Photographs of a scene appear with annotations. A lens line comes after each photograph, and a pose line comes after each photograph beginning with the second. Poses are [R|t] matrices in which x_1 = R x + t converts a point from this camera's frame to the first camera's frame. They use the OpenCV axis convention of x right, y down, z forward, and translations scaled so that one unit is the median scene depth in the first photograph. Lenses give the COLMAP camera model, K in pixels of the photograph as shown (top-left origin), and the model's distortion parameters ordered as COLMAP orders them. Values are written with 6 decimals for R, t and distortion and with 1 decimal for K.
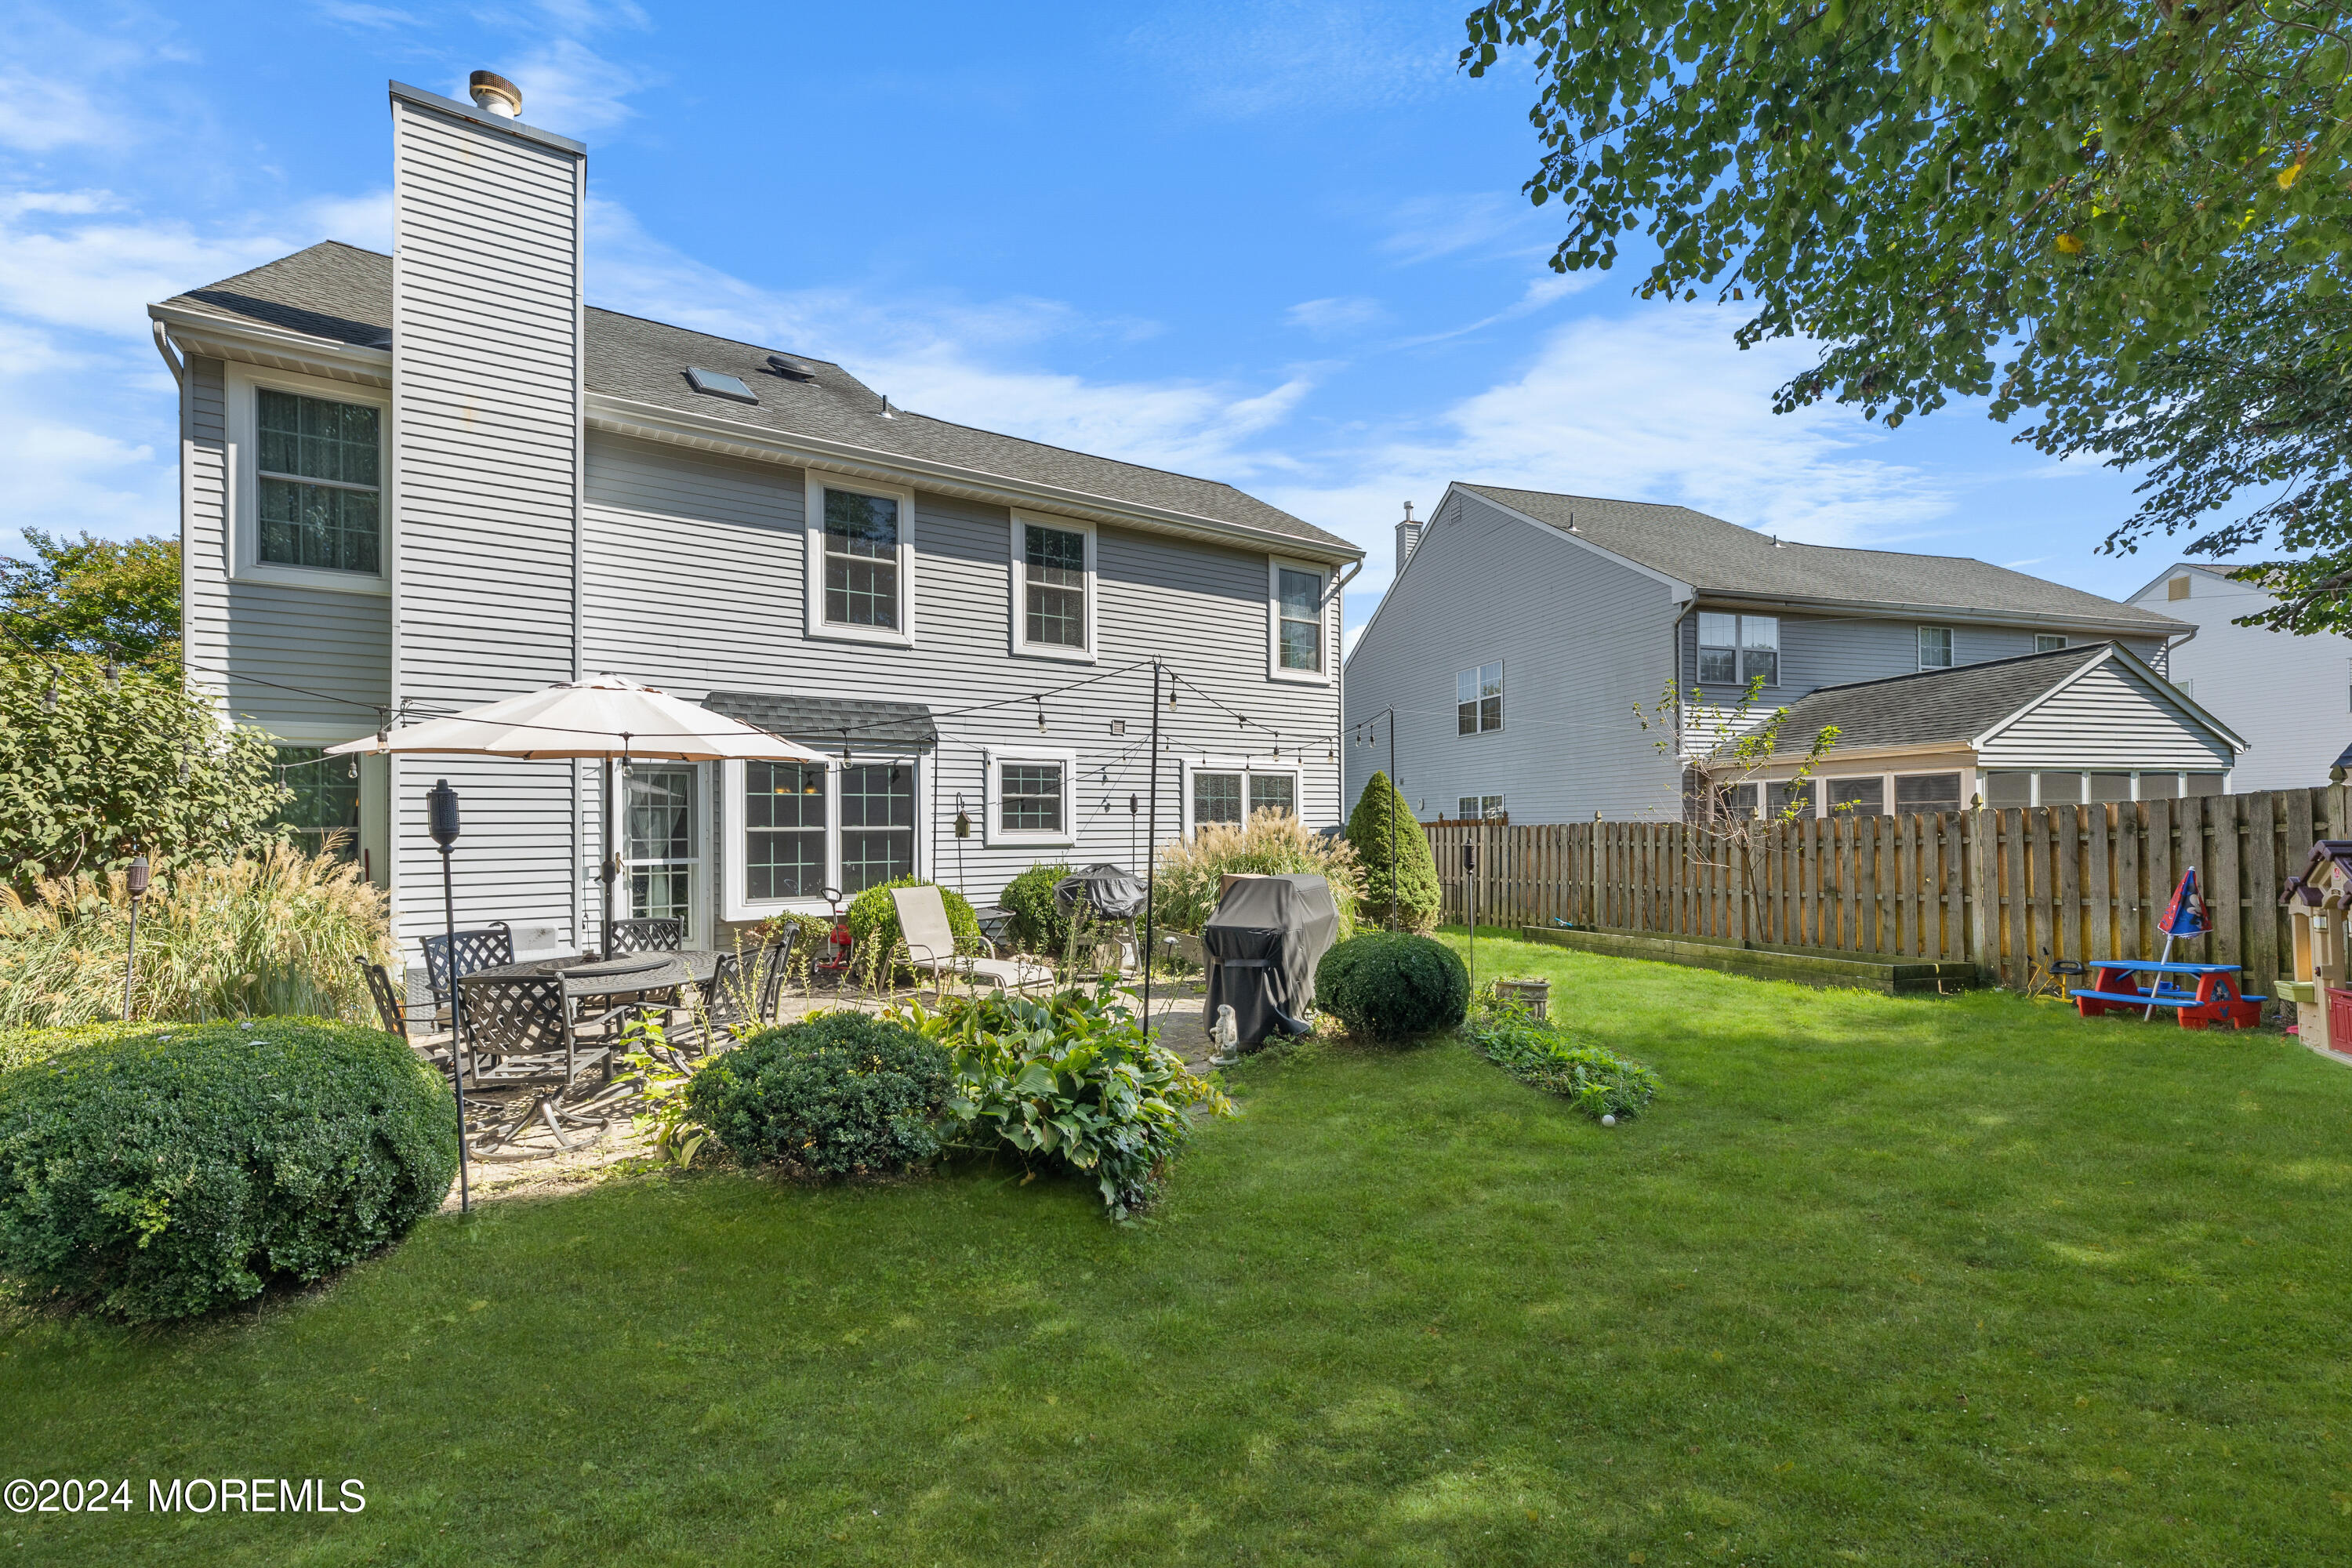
lens RADIAL K [[946.9, 0, 1168.9], [0, 946.9, 825.3], [0, 0, 1]] dist [0.002630, -0.000012]
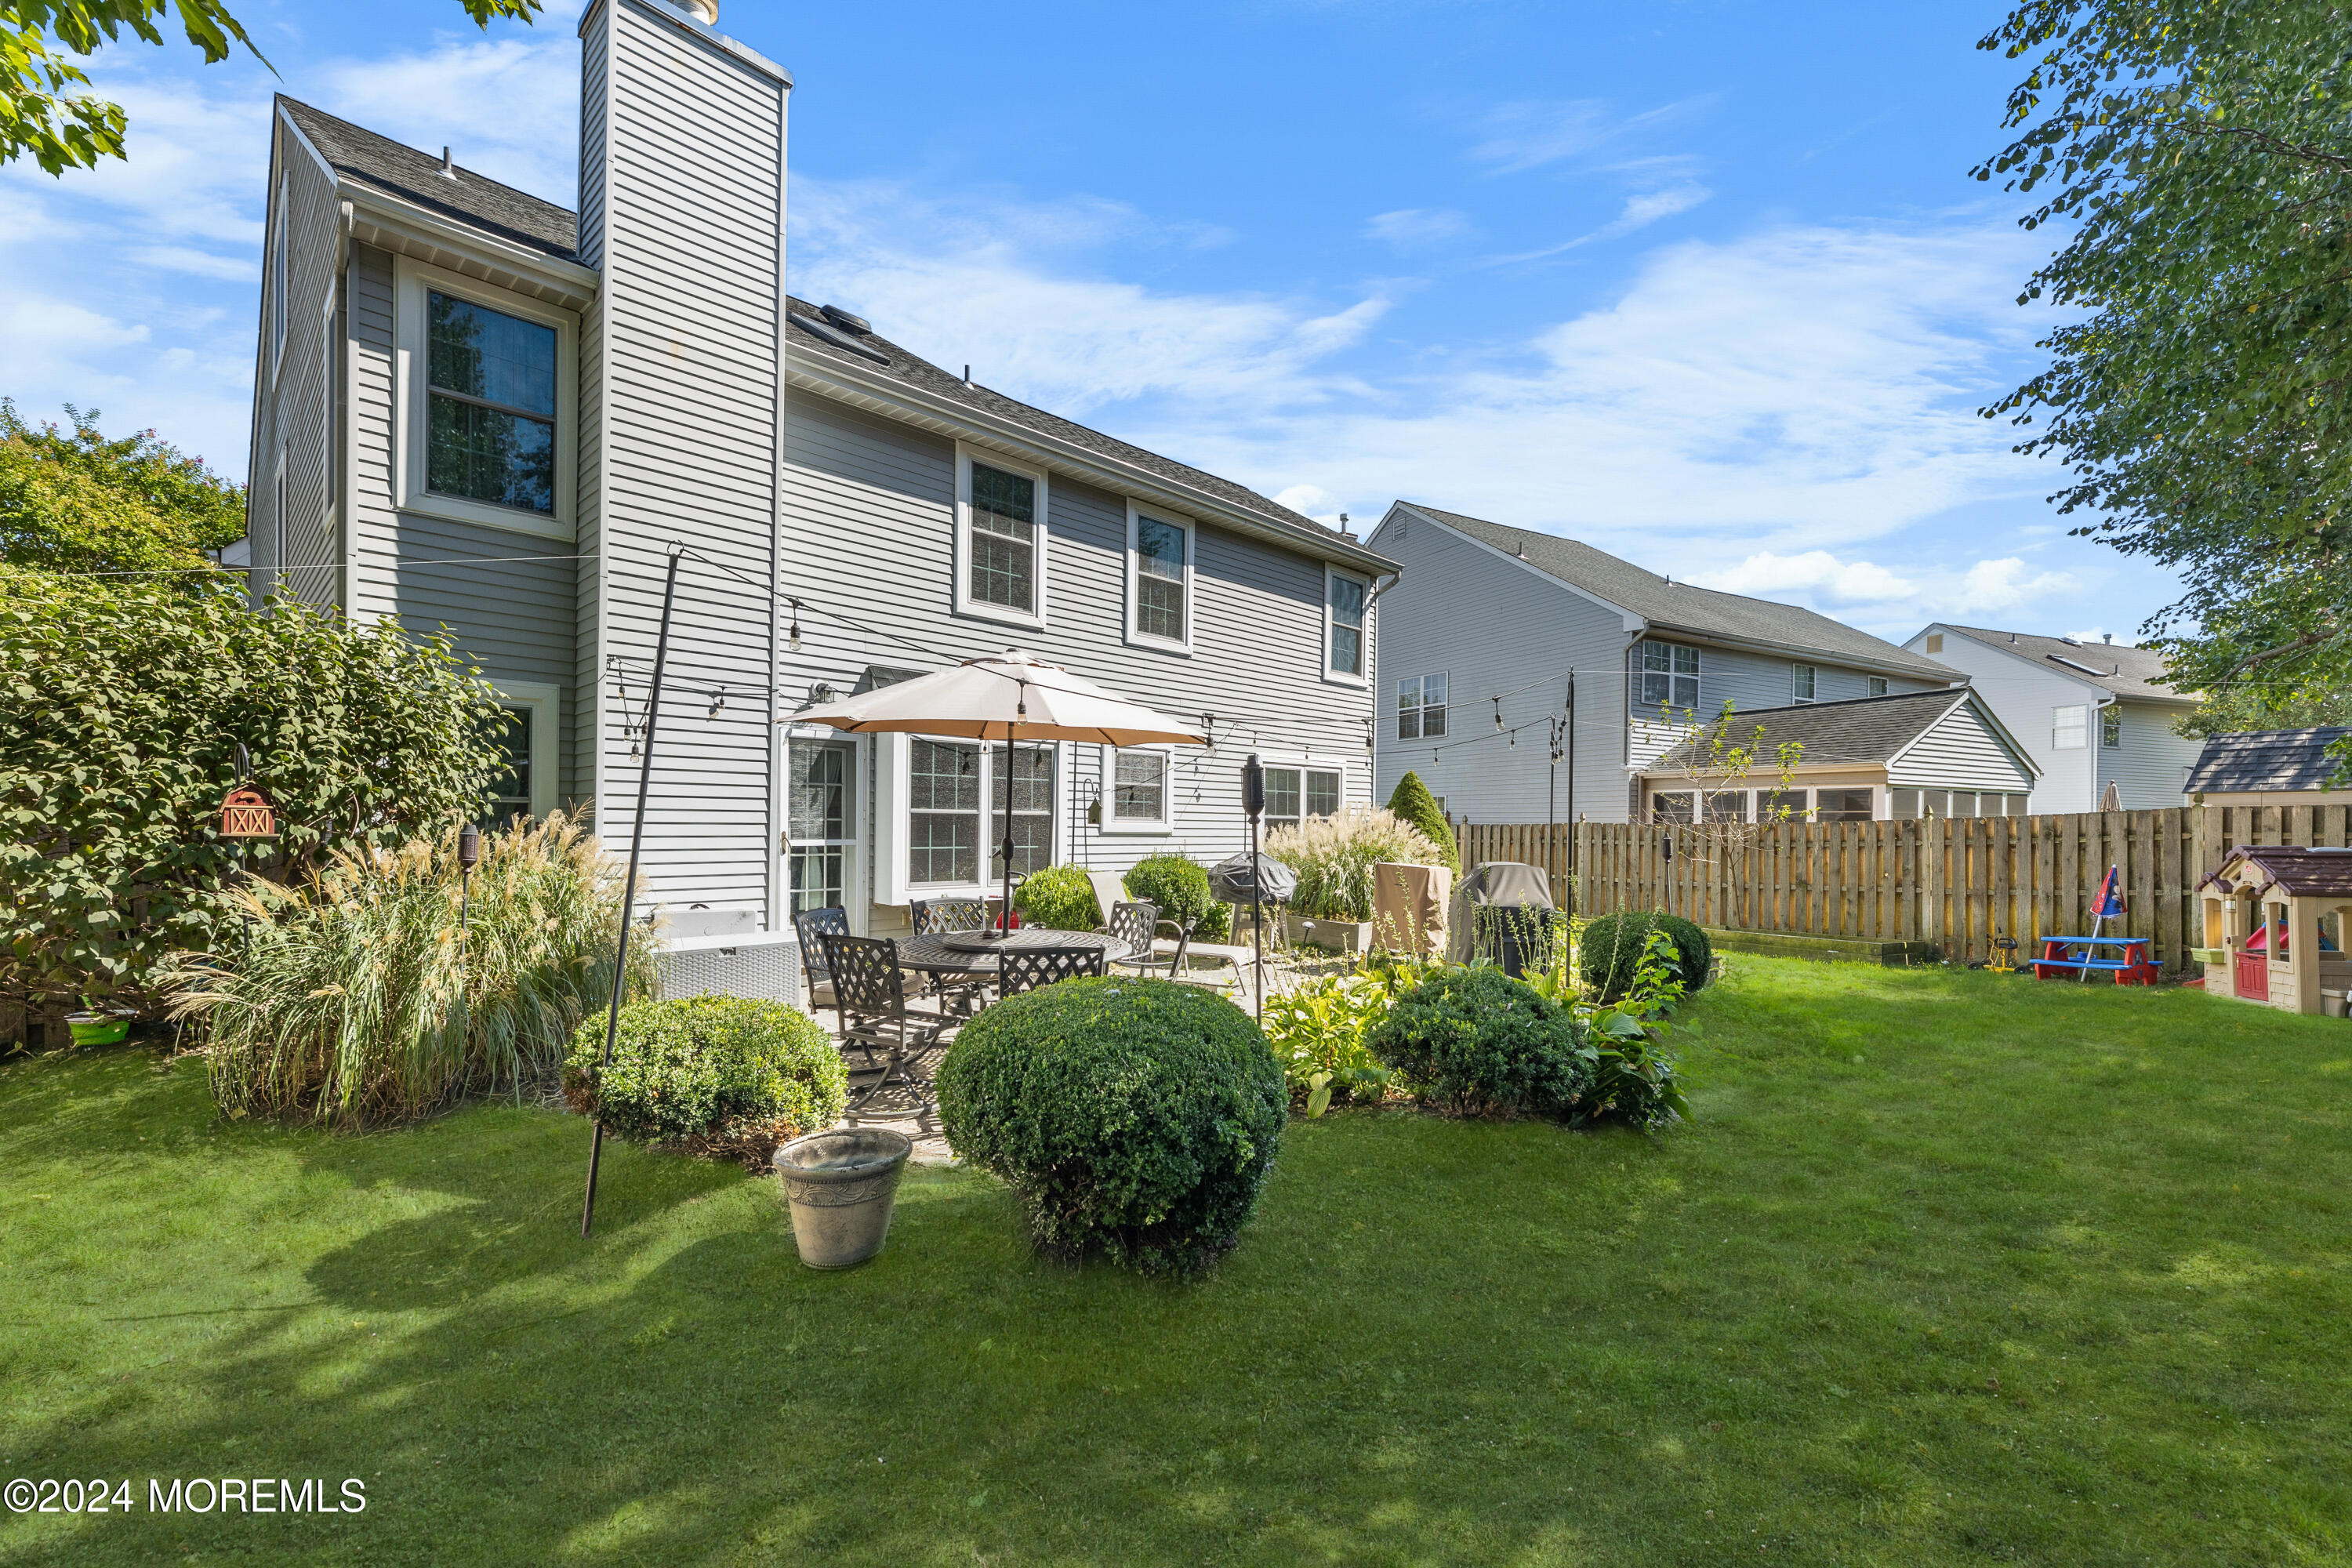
lens RADIAL K [[965.3, 0, 1184.3], [0, 965.3, 829.6], [0, 0, 1]] dist [0.000930, 0.000280]
pose [[0.974591, 0.019705, 0.223122, -0.365147], [-0.021897, 0.999733, 0.007351, 0.009683], [-0.222918, -0.012050, 0.974763, -0.018776]]
